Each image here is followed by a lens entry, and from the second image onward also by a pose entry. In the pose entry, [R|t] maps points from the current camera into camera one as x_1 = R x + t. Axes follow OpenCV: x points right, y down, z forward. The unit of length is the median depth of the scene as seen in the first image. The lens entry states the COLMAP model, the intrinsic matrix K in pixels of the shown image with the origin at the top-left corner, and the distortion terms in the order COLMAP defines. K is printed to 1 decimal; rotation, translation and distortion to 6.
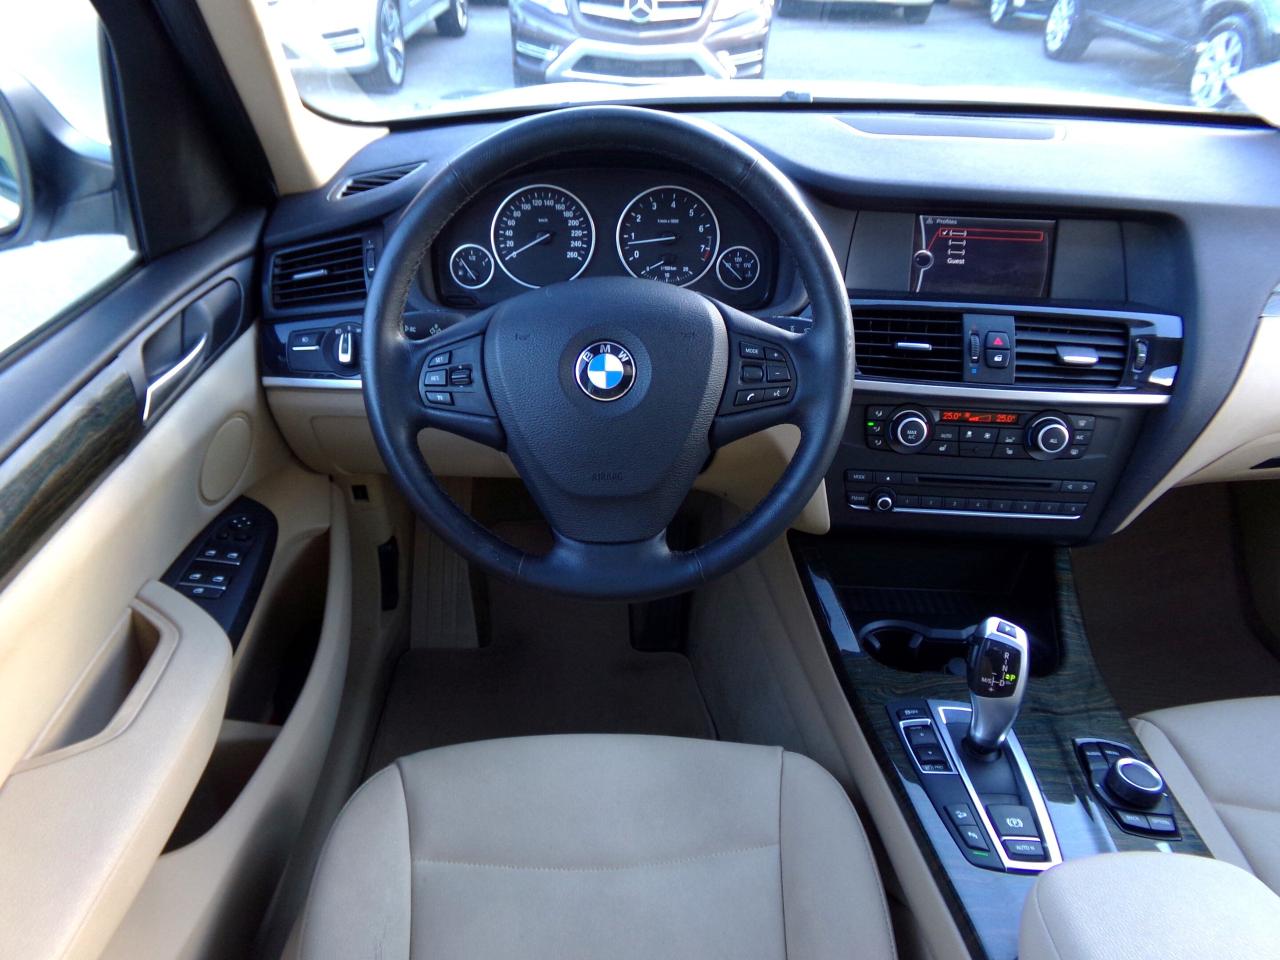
lens RADIAL K [[863.5, 0, 633.5], [0, 863.5, 488.1], [0, 0, 1]] dist [-0.024682, 0.029945]
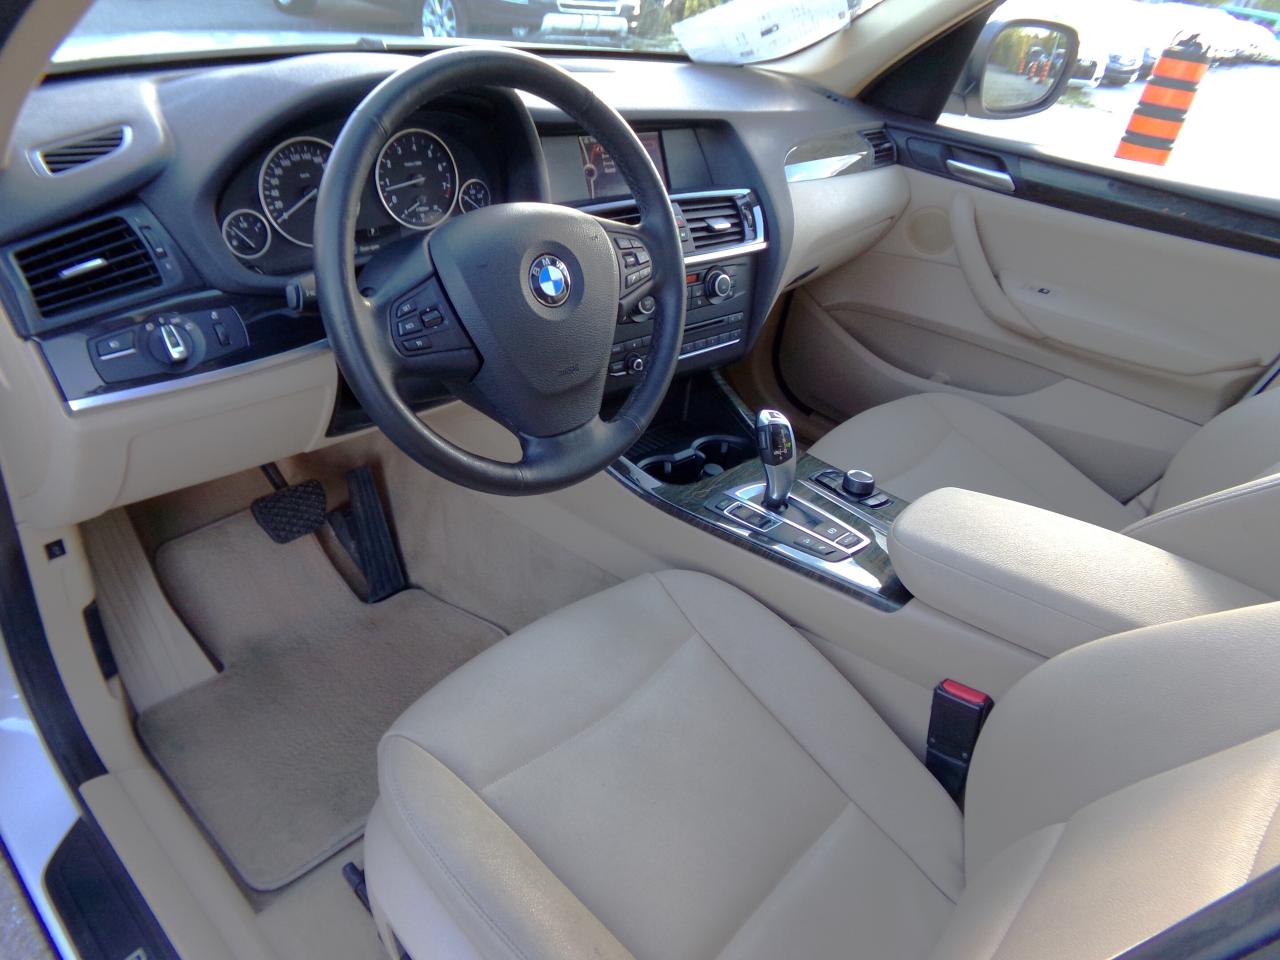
lens RADIAL K [[863.5, 0, 609.8], [0, 863.5, 461.4], [0, 0, 1]] dist [-0.024682, 0.029945]
pose [[0.720025, -0.318011, 0.616793, -0.579834], [0.304776, 0.943423, 0.130632, -0.027854], [-0.623439, 0.093926, 0.776210, 0.061017]]
